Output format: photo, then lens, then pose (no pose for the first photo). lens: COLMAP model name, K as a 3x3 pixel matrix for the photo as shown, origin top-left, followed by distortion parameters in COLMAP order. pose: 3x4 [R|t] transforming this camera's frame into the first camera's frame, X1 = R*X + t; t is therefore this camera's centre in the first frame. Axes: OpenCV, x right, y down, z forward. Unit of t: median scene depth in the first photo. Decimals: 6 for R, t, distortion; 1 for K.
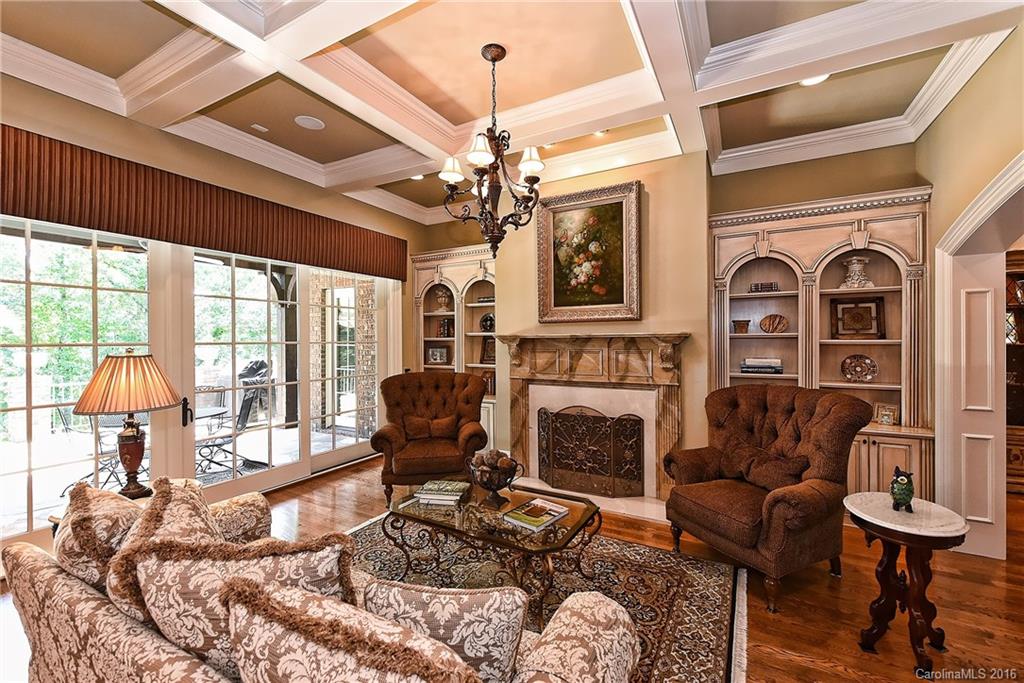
lens RADIAL K [[424.7, 0, 512.0], [0, 424.7, 341.5], [0, 0, 1]] dist [0.000388, -0.000069]
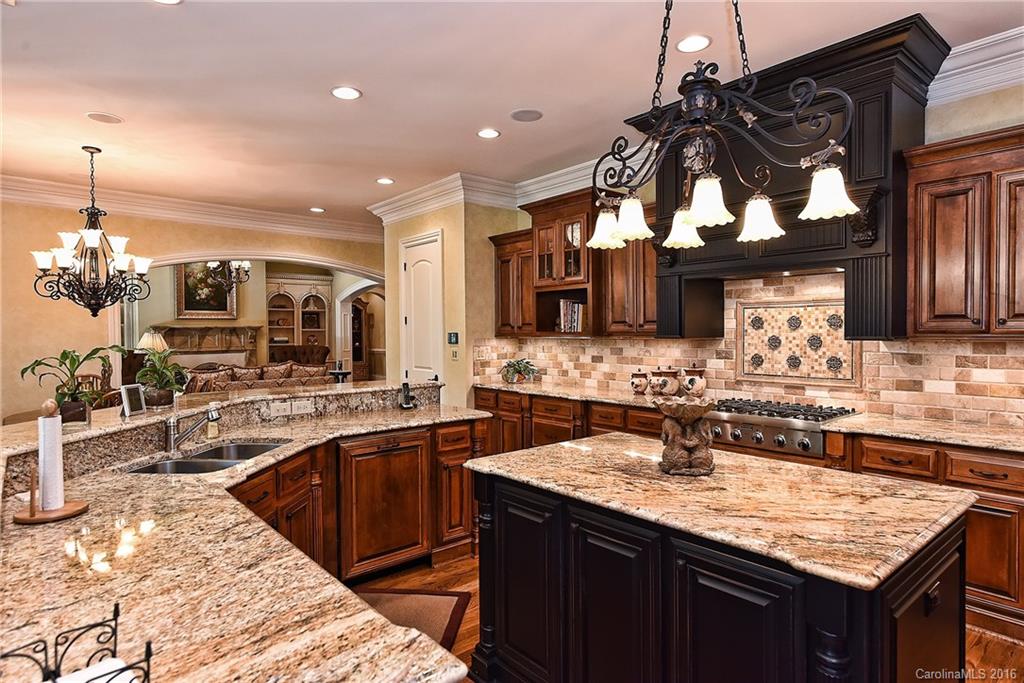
lens RADIAL K [[573.3, 0, 512.0], [0, 573.3, 341.5], [0, 0, 1]] dist [0.001522, 0.000216]
pose [[0.360069, -0.014408, 0.932815, -1.826023], [0.010009, 0.999883, 0.011580, 0.037929], [-0.932872, 0.005167, 0.360171, -1.267980]]
